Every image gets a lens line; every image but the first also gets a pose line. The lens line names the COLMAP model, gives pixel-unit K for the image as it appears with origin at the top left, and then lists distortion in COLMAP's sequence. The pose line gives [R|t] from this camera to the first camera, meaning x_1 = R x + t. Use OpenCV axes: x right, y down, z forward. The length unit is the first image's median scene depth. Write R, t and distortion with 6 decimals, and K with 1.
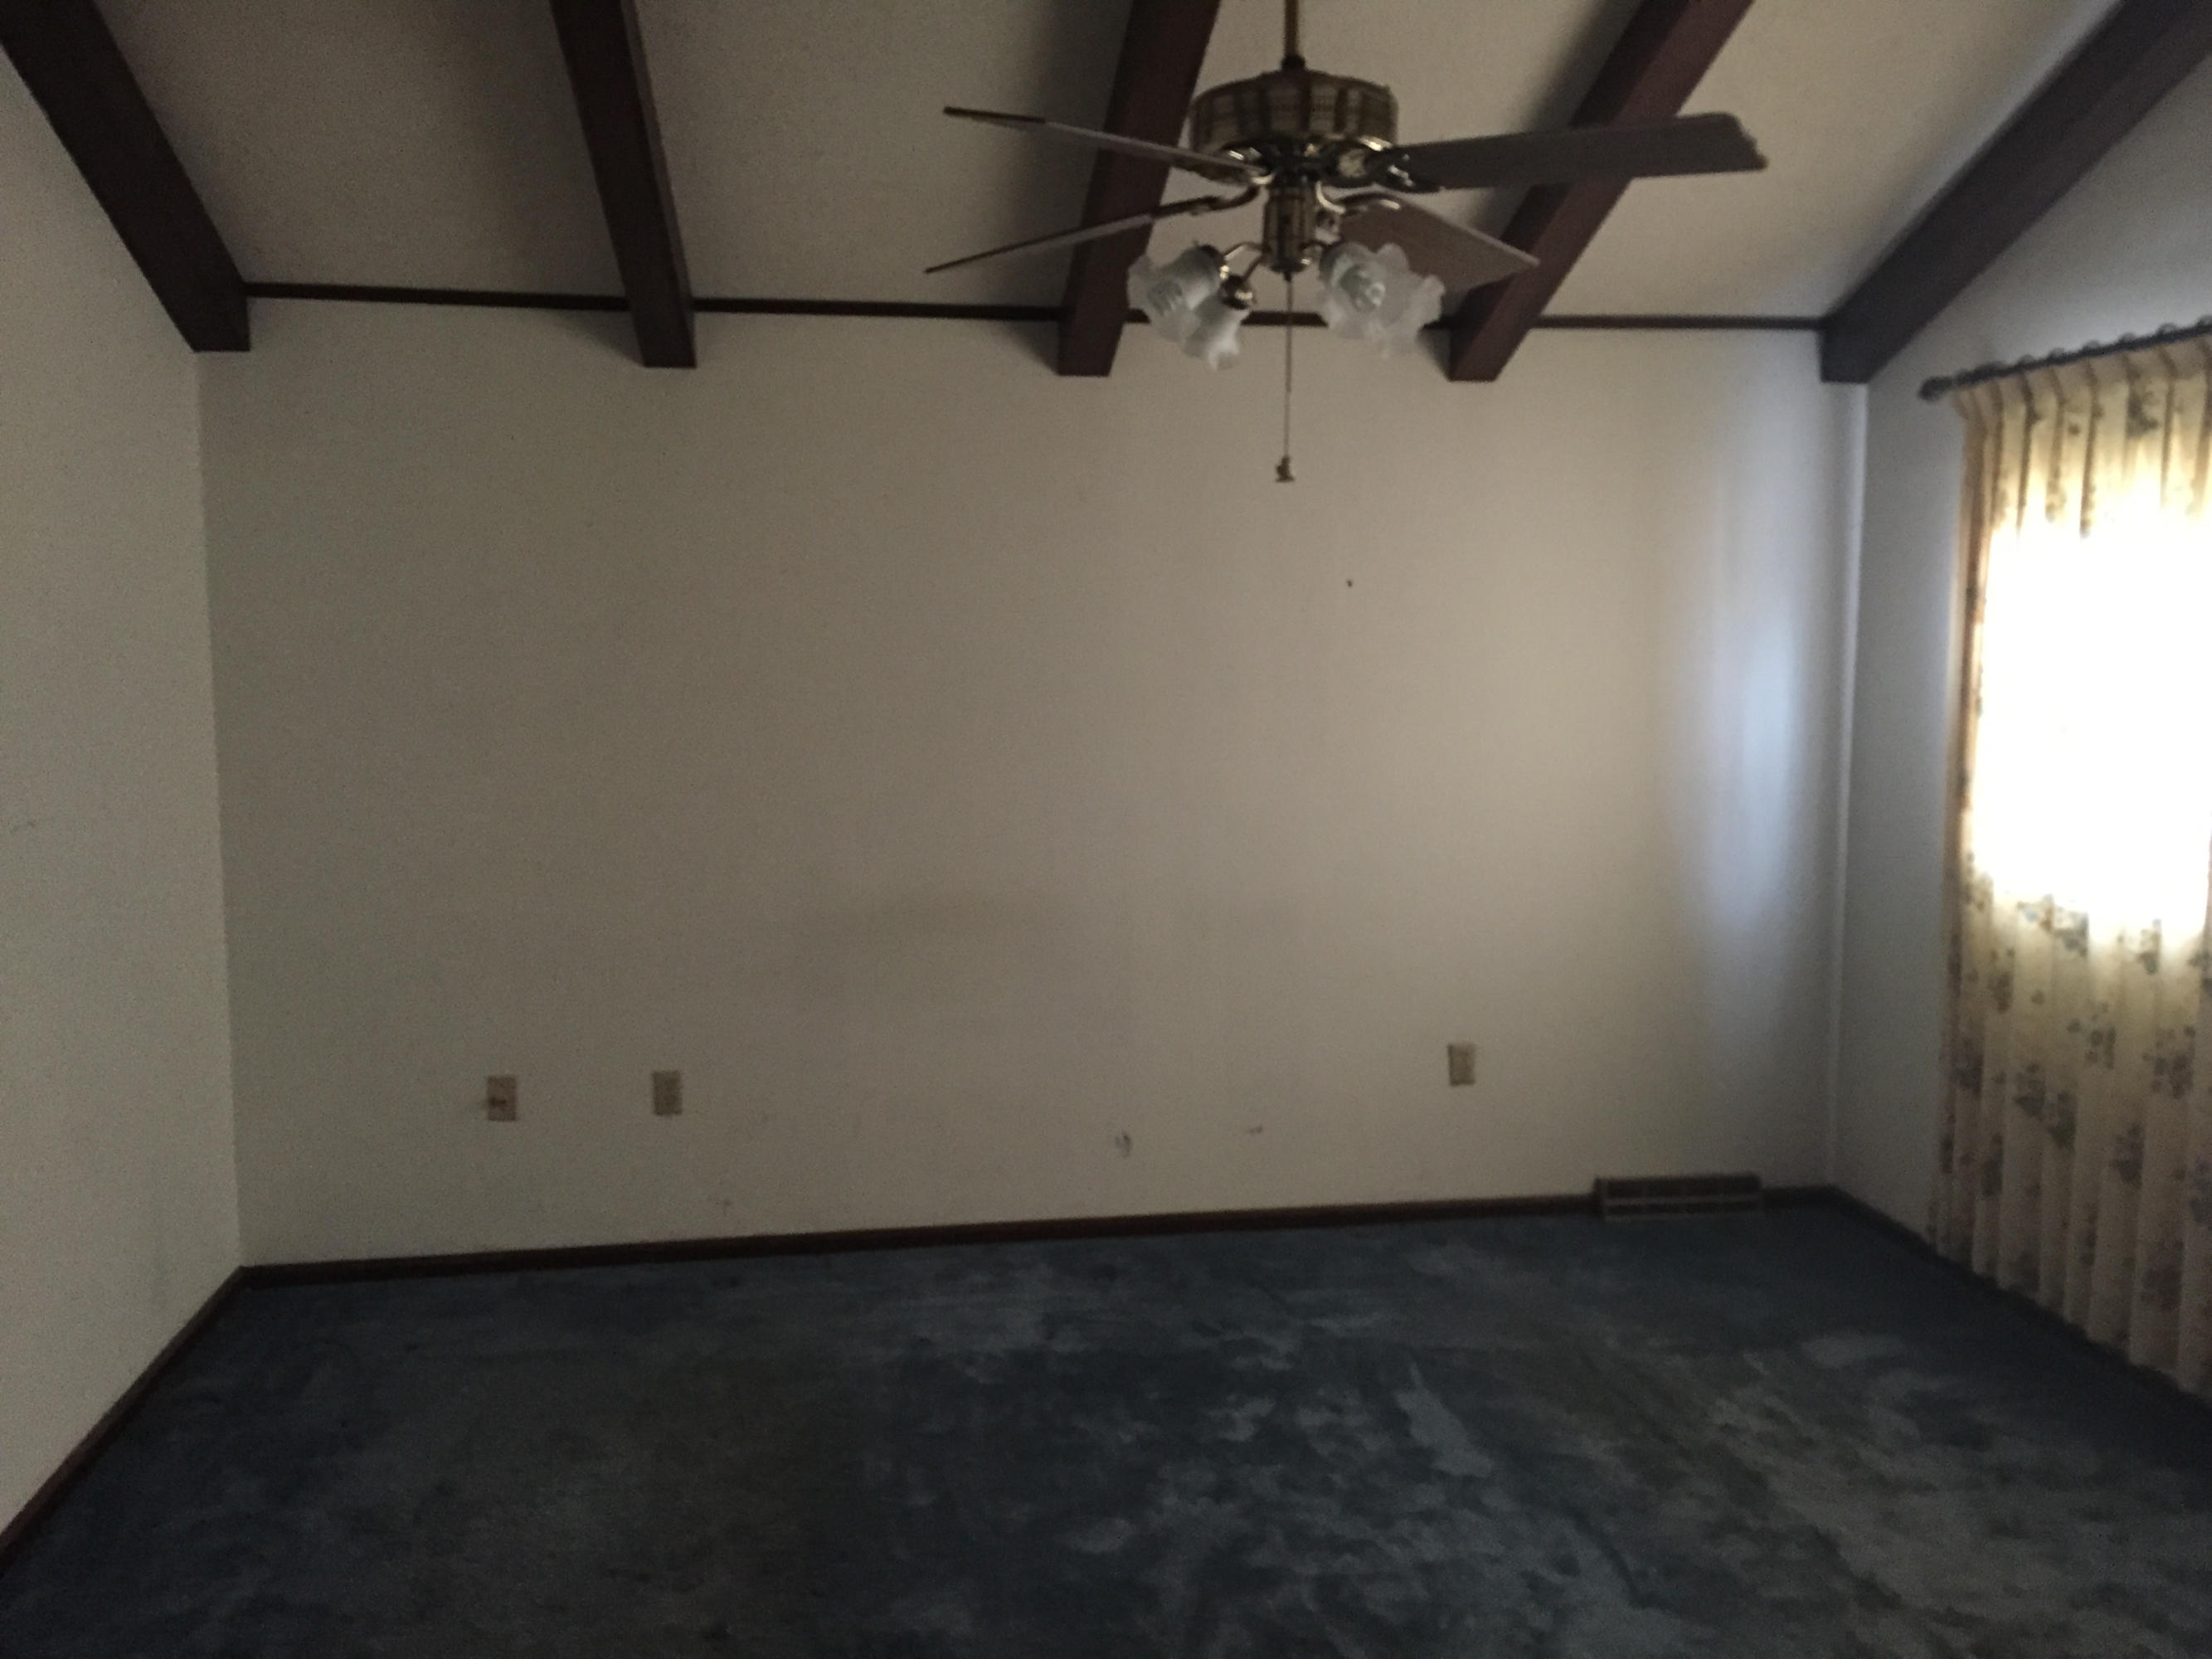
lens RADIAL K [[1905.9, 0, 1106.0], [0, 1905.9, 829.5], [0, 0, 1]] dist [0.099437, -0.154092]
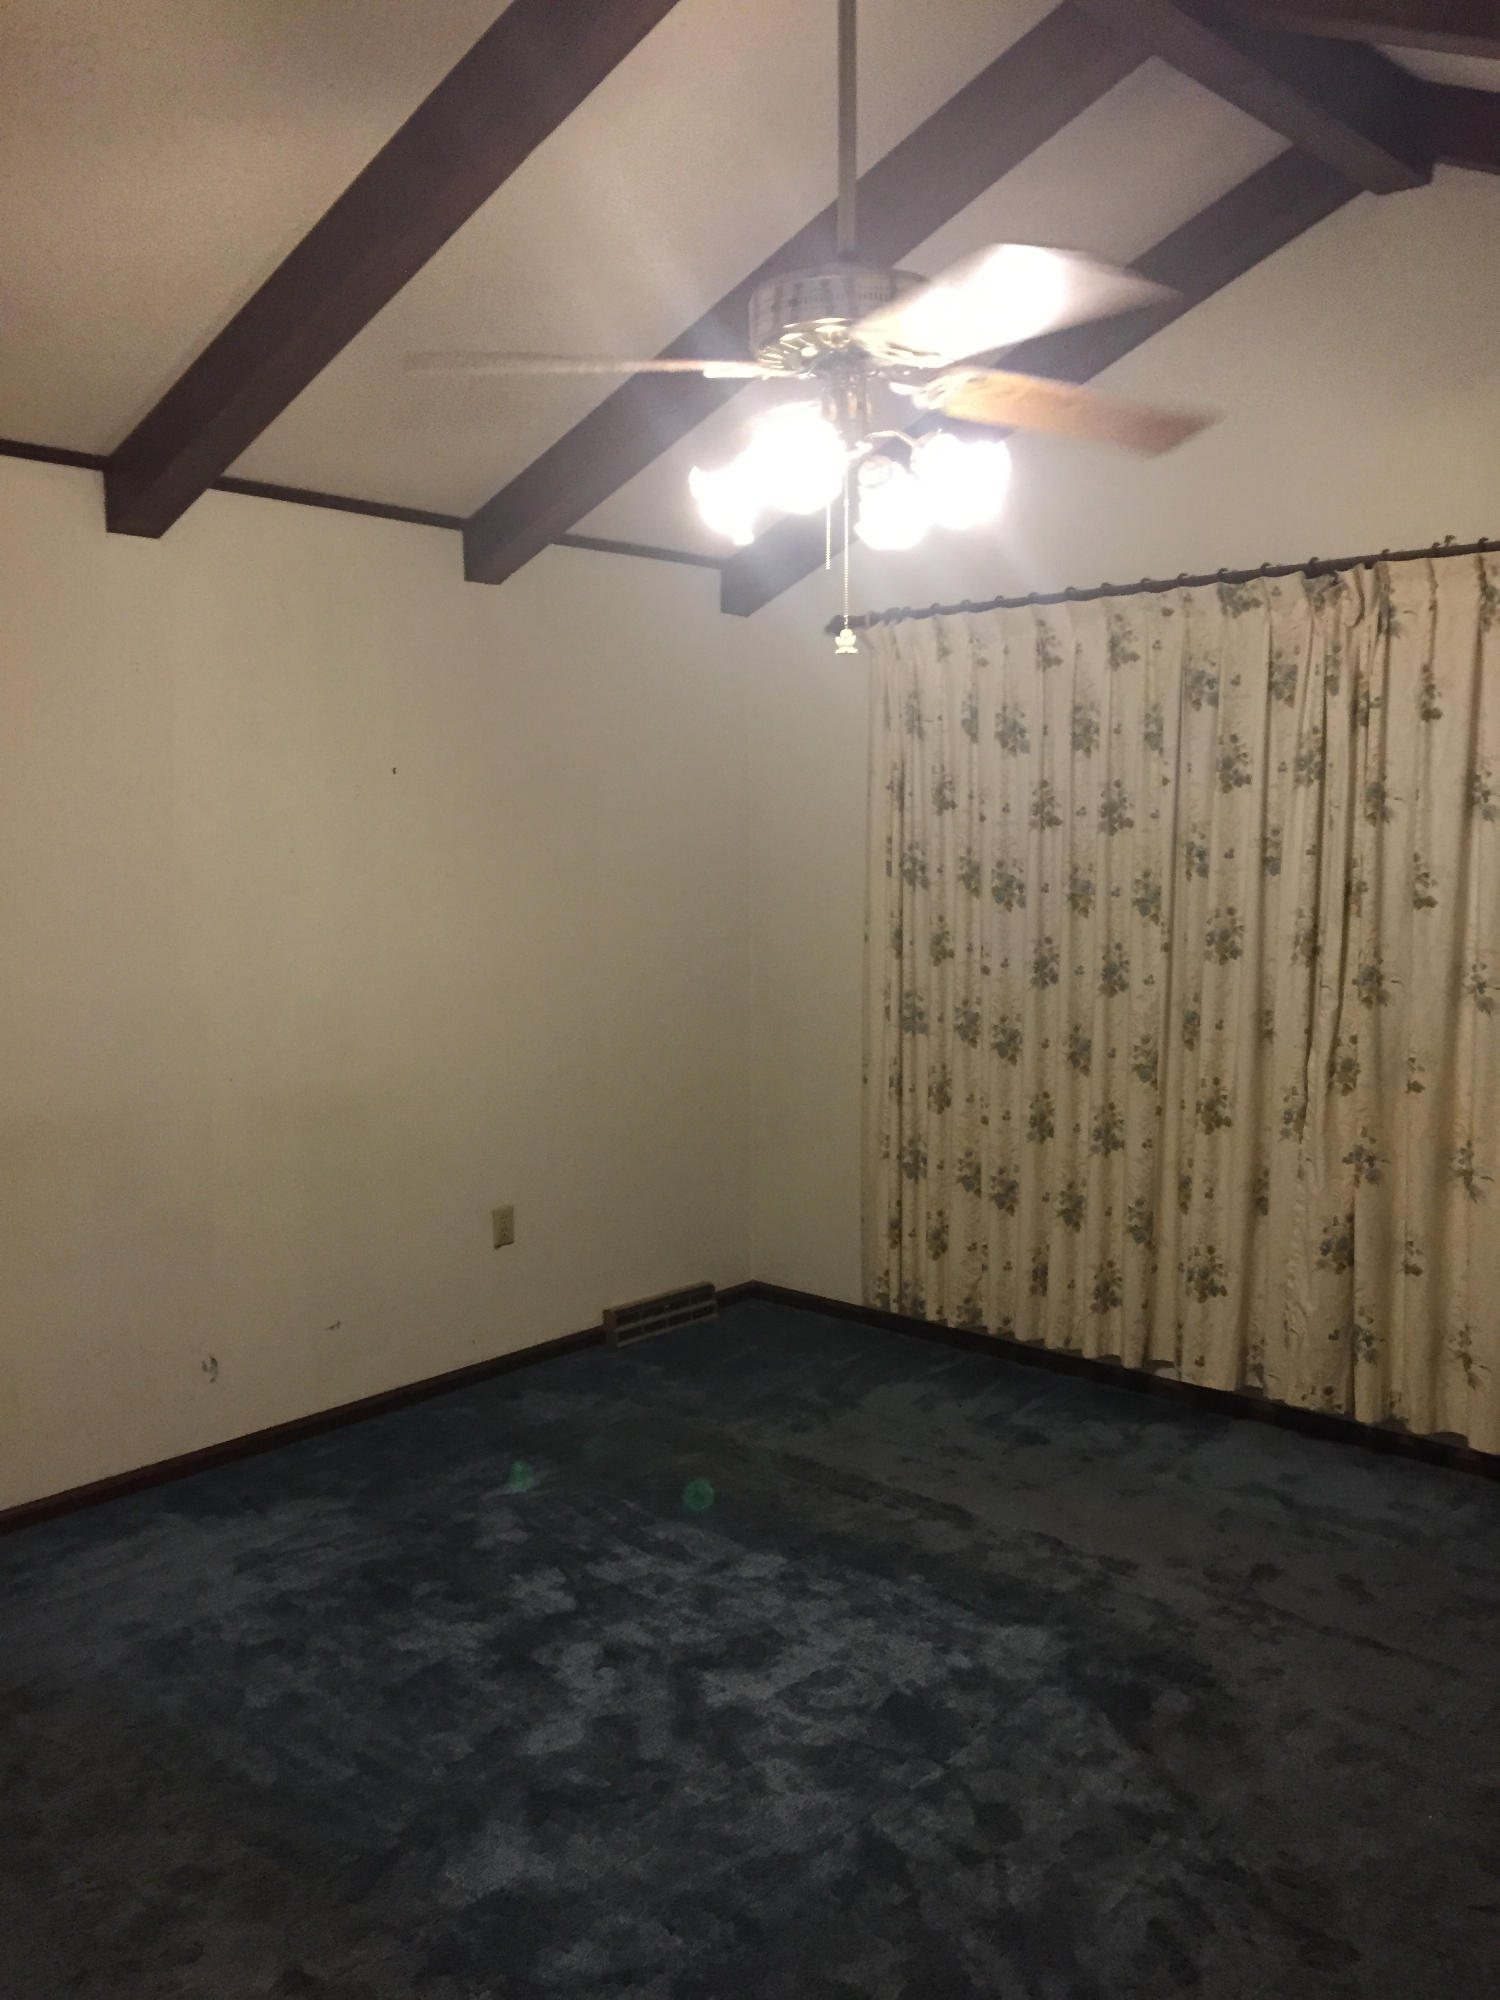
lens RADIAL K [[1723.1, 0, 750.0], [0, 1723.1, 1000.0], [0, 0, 1]] dist [0.099437, -0.154092]
pose [[0.772516, -0.069246, 0.631209, -0.342095], [0.079988, 0.996730, 0.011450, -0.003701], [-0.629938, 0.041644, 0.775528, 0.181238]]
